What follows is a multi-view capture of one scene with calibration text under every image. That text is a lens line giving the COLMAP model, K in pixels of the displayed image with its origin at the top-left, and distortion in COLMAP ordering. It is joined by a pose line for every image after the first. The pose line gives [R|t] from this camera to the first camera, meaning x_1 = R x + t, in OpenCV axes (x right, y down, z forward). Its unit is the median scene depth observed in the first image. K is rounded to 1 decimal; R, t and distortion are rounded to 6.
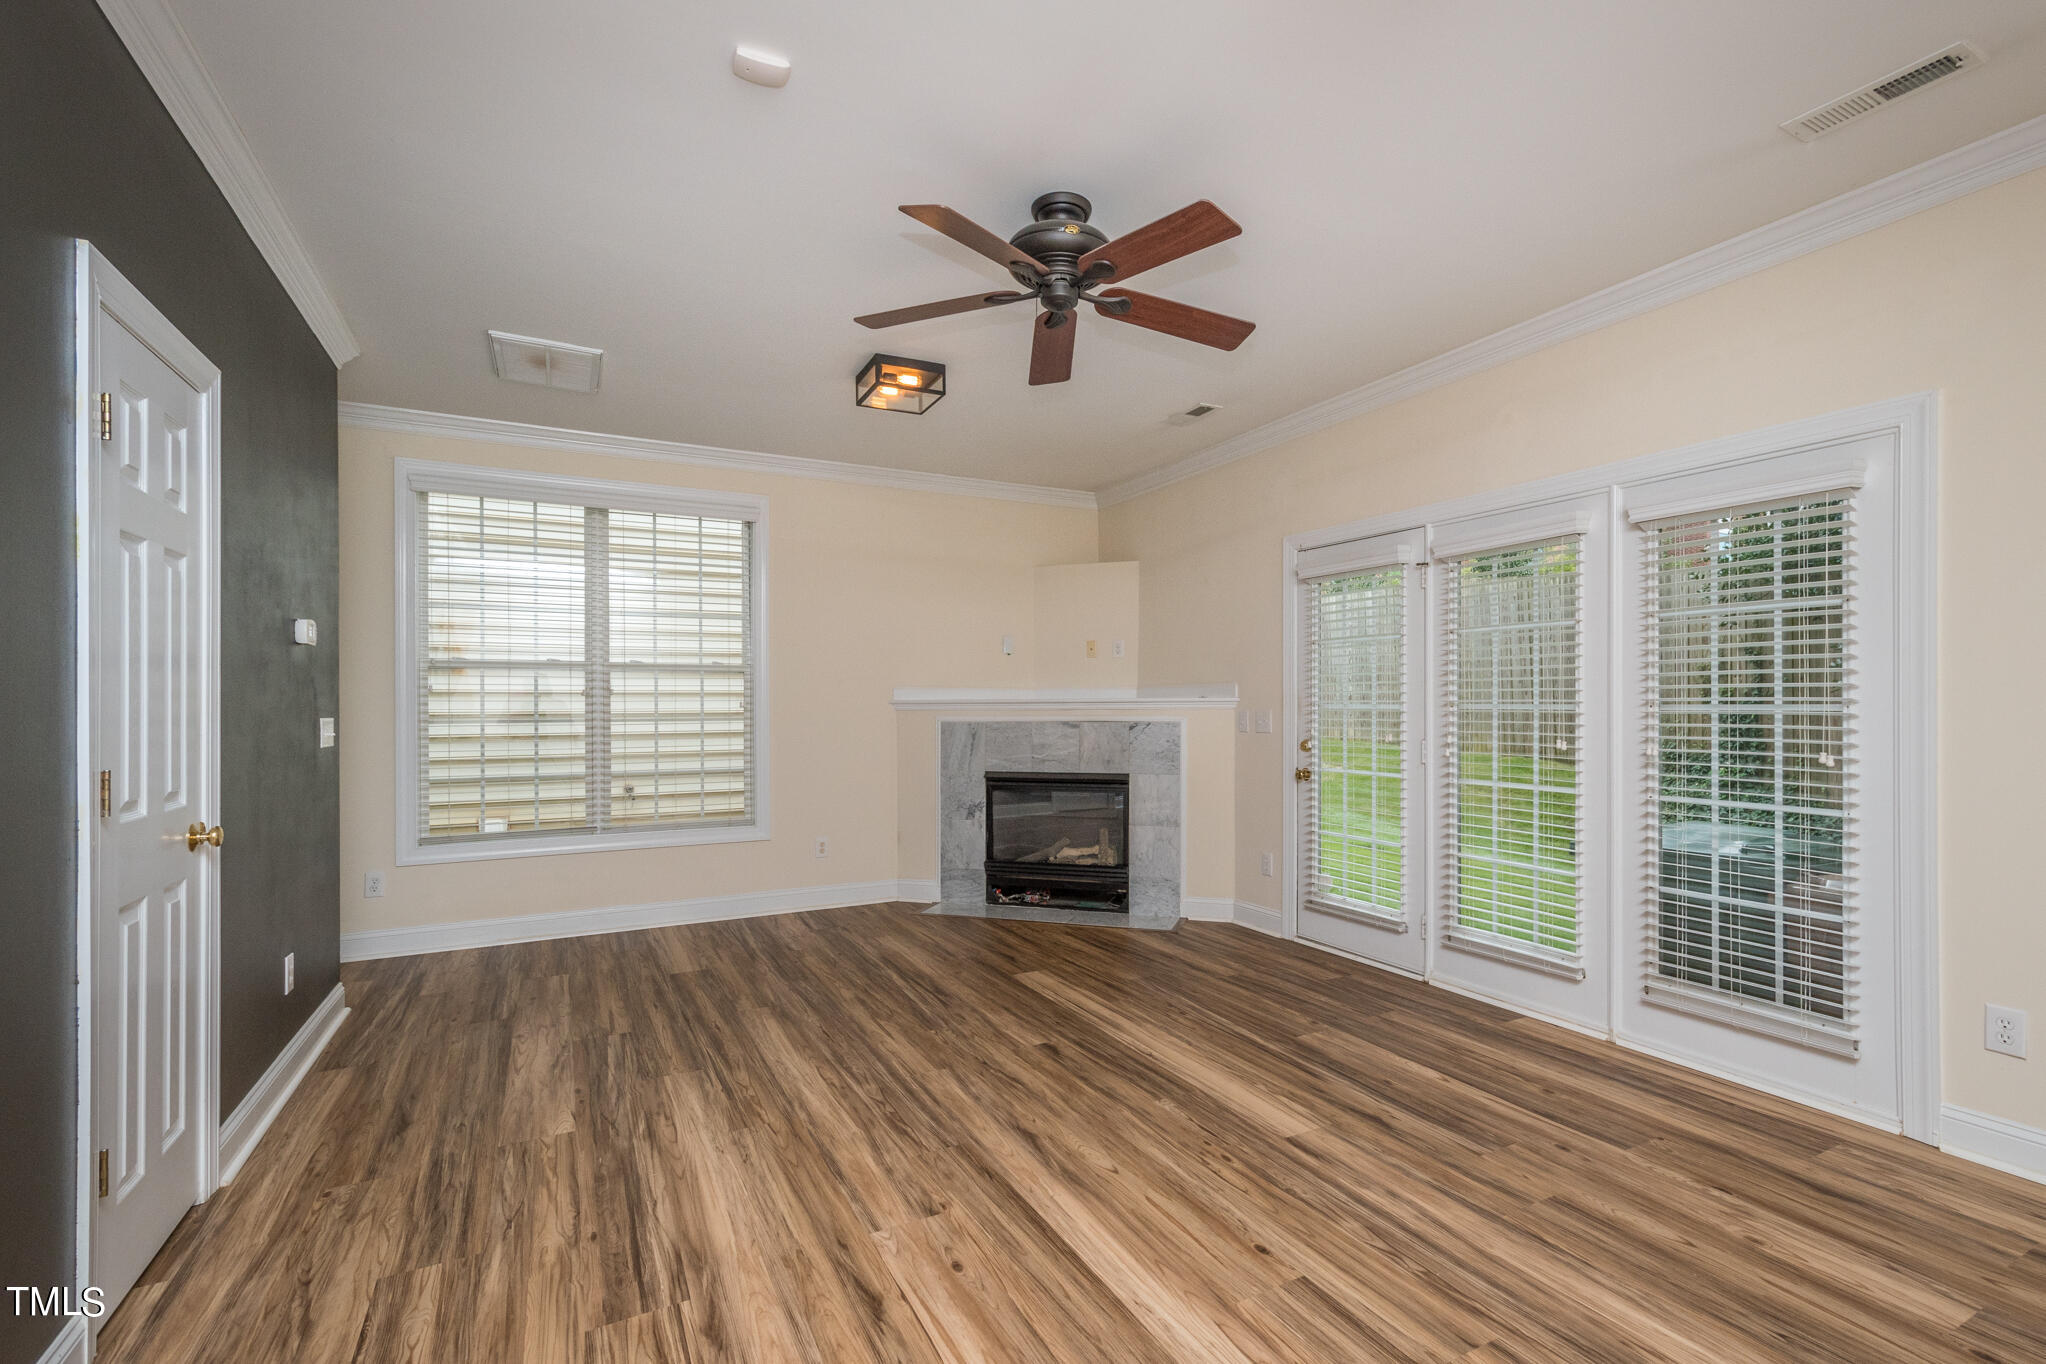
lens RADIAL K [[932.6, 0, 1031.6], [0, 932.6, 702.1], [0, 0, 1]] dist [0.016348, -0.003513]
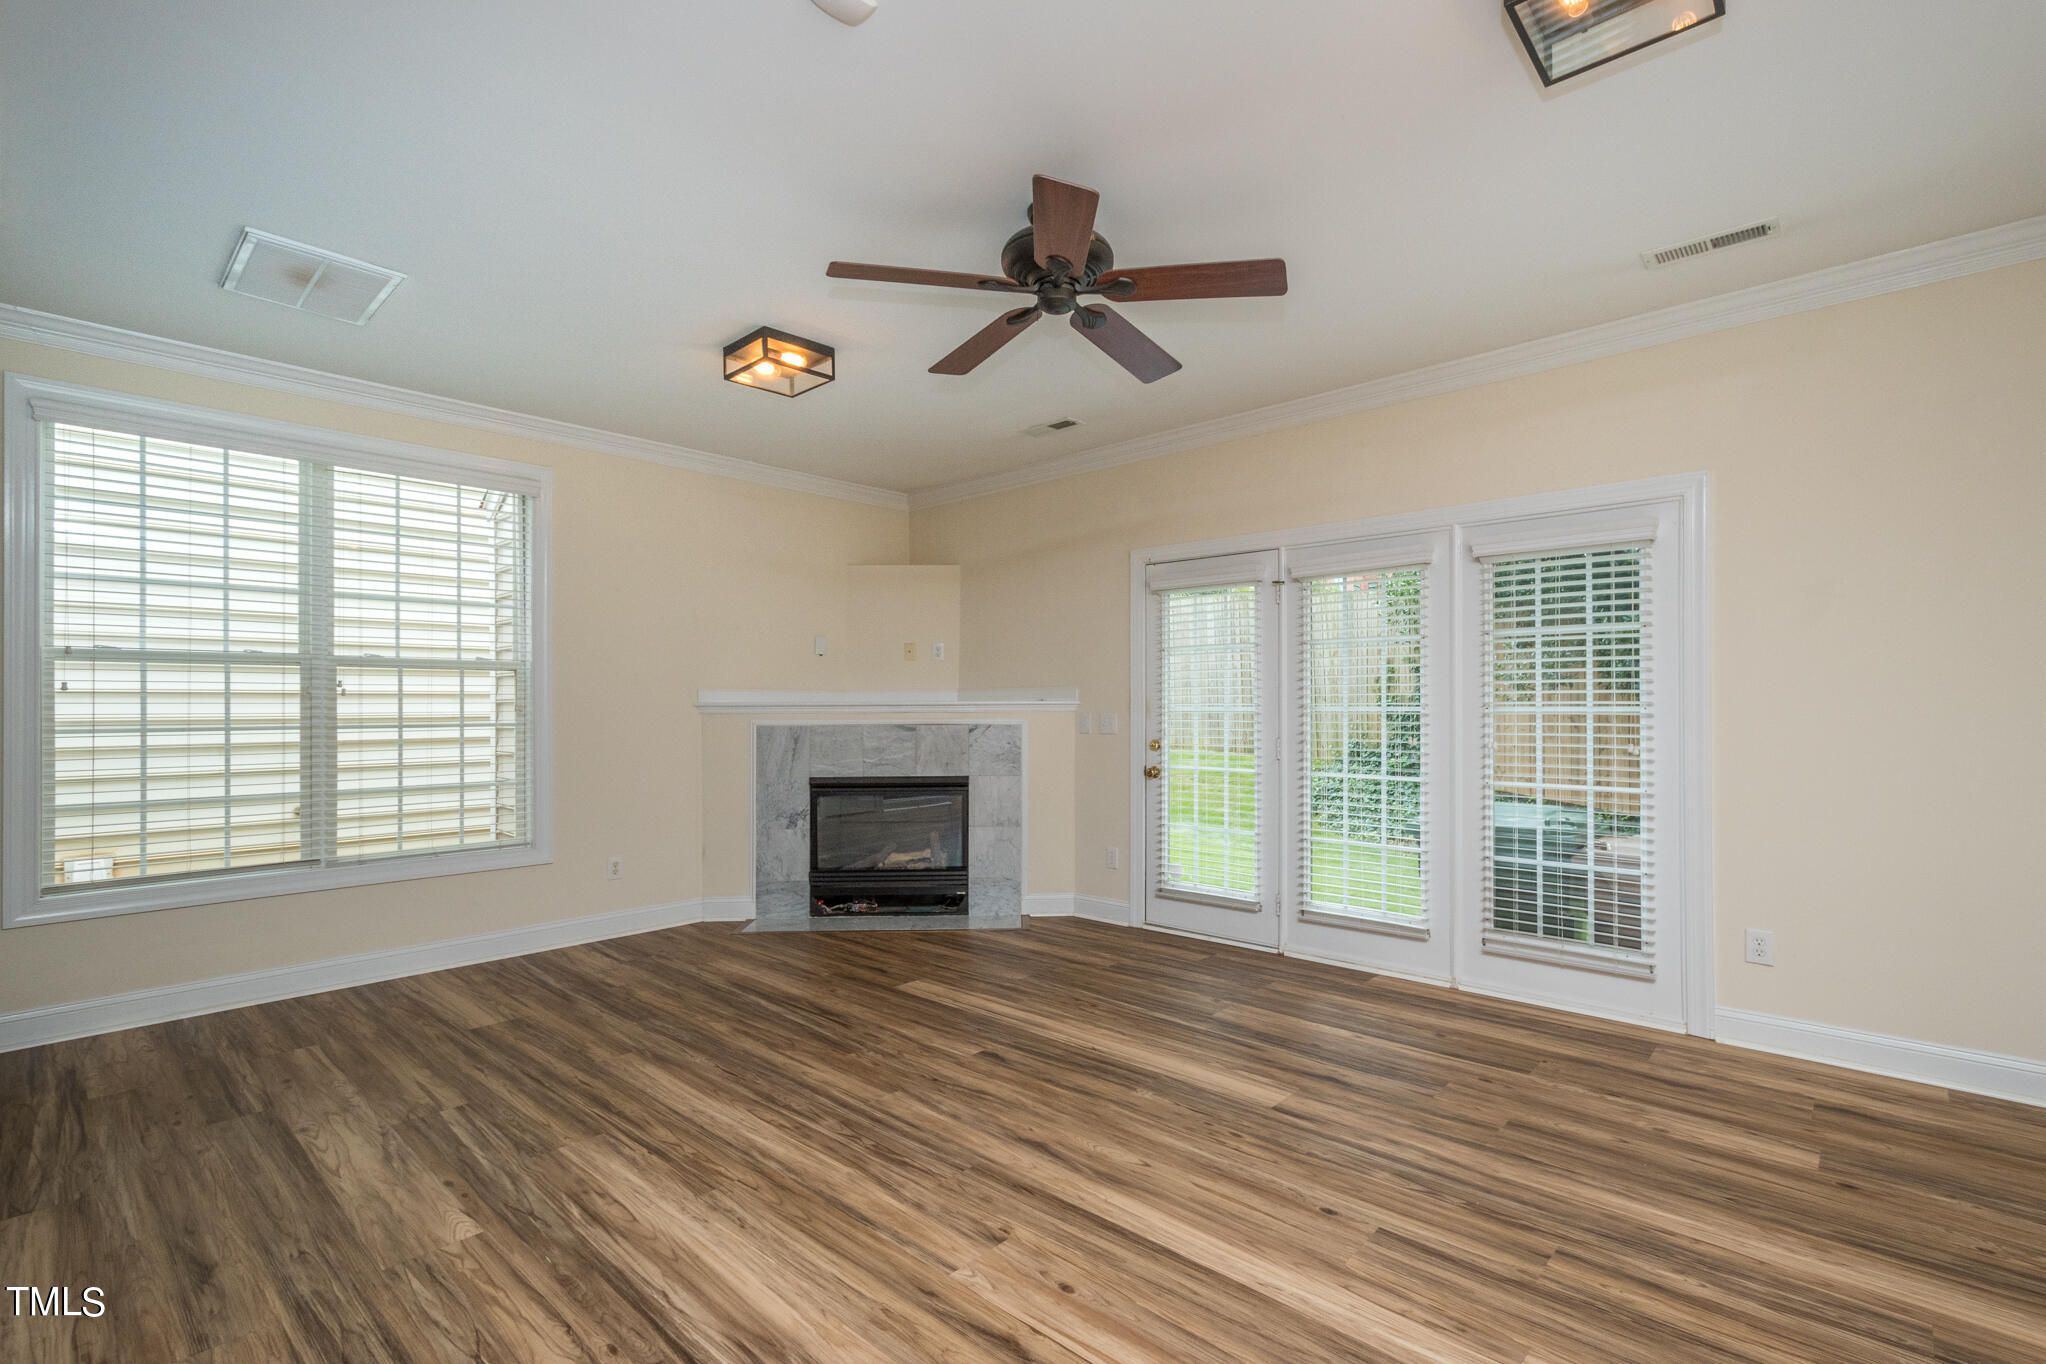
lens RADIAL K [[918.8, 0, 1020.0], [0, 918.8, 698.2], [0, 0, 1]] dist [0.010013, -0.000265]
pose [[0.940143, 0.002902, 0.340768, -0.284222], [-0.000246, 0.999969, -0.007836, 0.001122], [-0.340780, 0.007283, 0.940115, 0.075217]]
